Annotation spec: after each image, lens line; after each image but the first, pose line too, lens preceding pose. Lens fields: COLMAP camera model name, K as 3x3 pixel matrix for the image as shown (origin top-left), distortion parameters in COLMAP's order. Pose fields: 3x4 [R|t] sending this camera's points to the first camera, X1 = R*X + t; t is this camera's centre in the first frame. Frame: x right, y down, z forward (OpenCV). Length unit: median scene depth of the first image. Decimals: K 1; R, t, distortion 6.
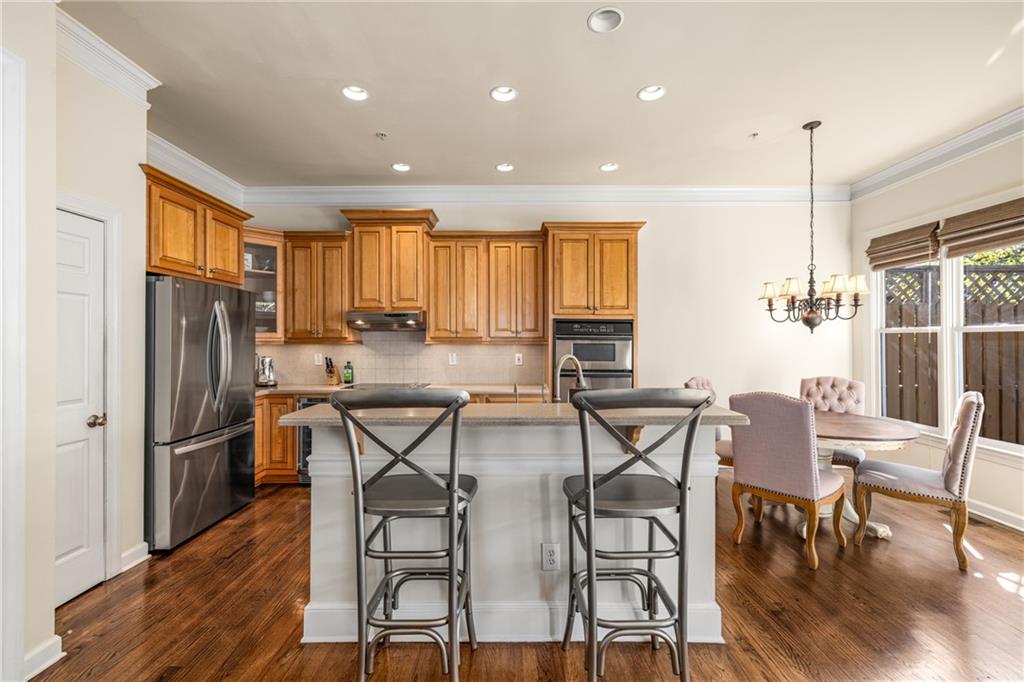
lens RADIAL K [[429.0, 0, 511.3], [0, 429.0, 342.6], [0, 0, 1]] dist [-0.000906, 0.000146]
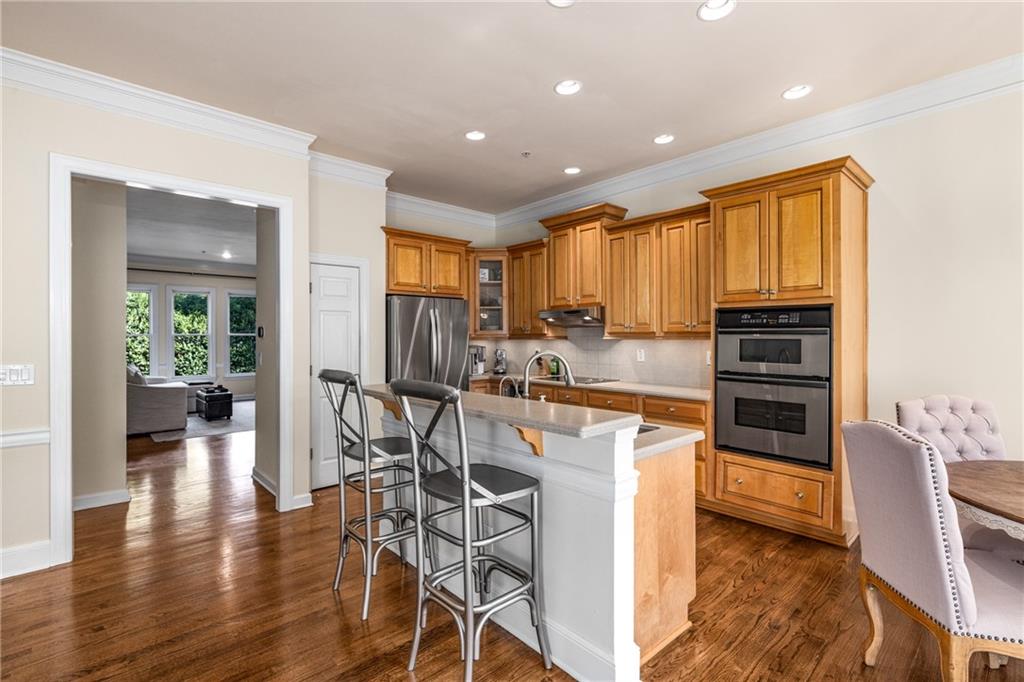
lens RADIAL K [[466.9, 0, 512.0], [0, 466.9, 341.0], [0, 0, 1]] dist [-0.002272, -0.000088]
pose [[0.673412, 0.002945, -0.739262, 0.472484], [0.004423, 0.999958, 0.008012, -0.002844], [0.739254, -0.008665, 0.673371, 0.119592]]
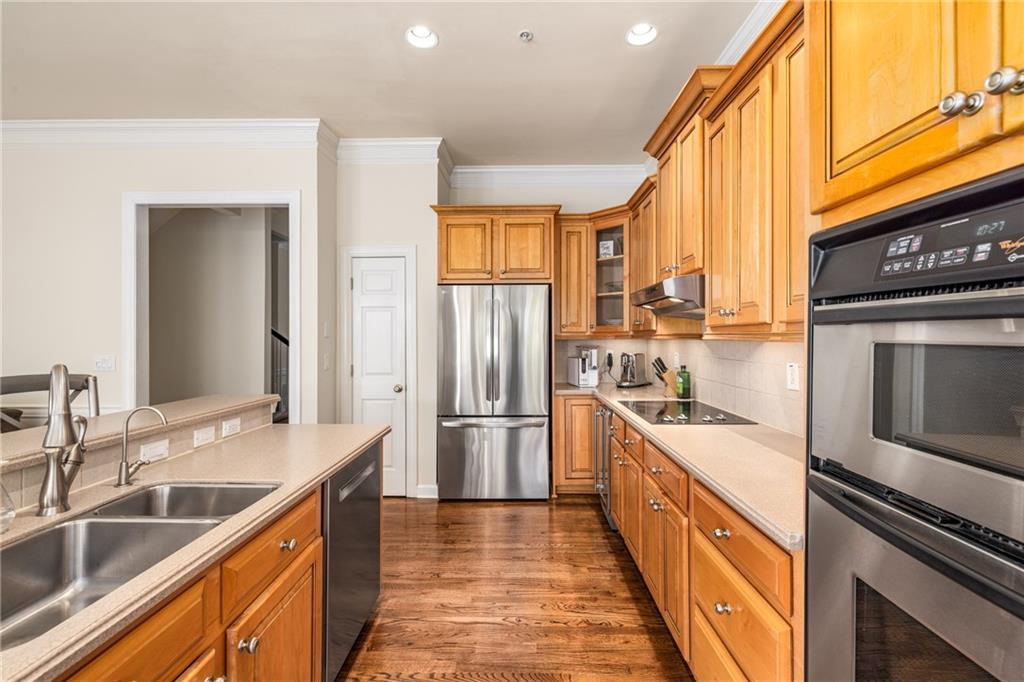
lens RADIAL K [[432.9, 0, 509.3], [0, 432.9, 336.3], [0, 0, 1]] dist [0.002368, 0.000281]
pose [[-0.022250, -0.001469, -0.999751, 0.324794], [0.002475, 0.999996, -0.001525, -0.000761], [0.999749, -0.002508, -0.022246, 0.810866]]
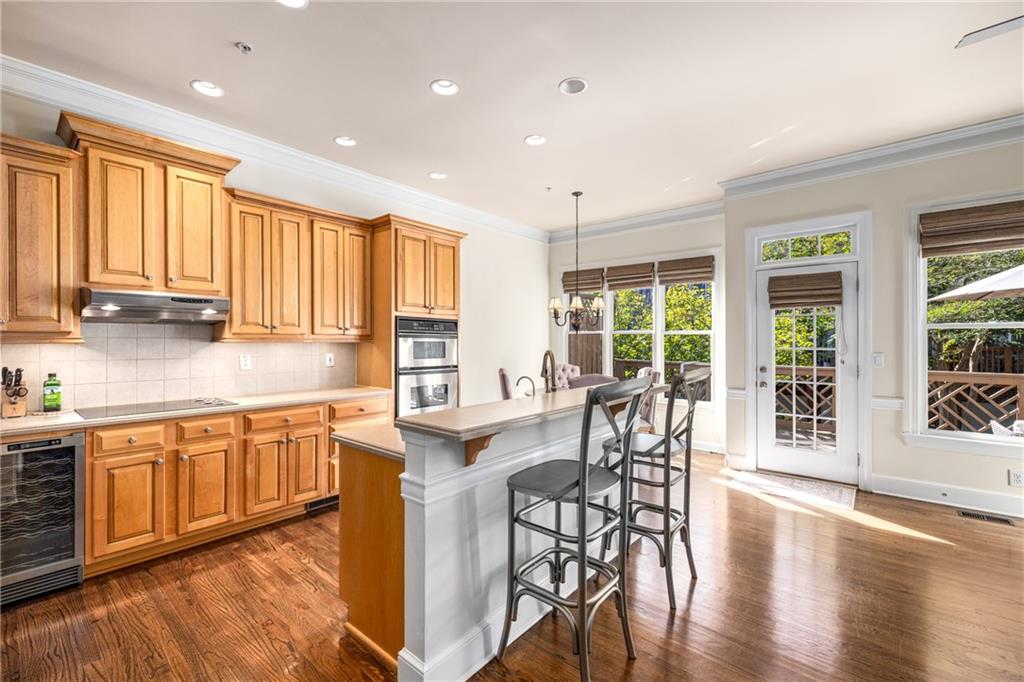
lens RADIAL K [[429.0, 0, 511.3], [0, 429.0, 342.6], [0, 0, 1]] dist [-0.000906, 0.000146]
pose [[0.649495, -0.003204, 0.760359, -0.453528], [0.001494, 0.999995, 0.002937, 0.002109], [-0.760365, -0.000772, 0.649496, 0.166746]]
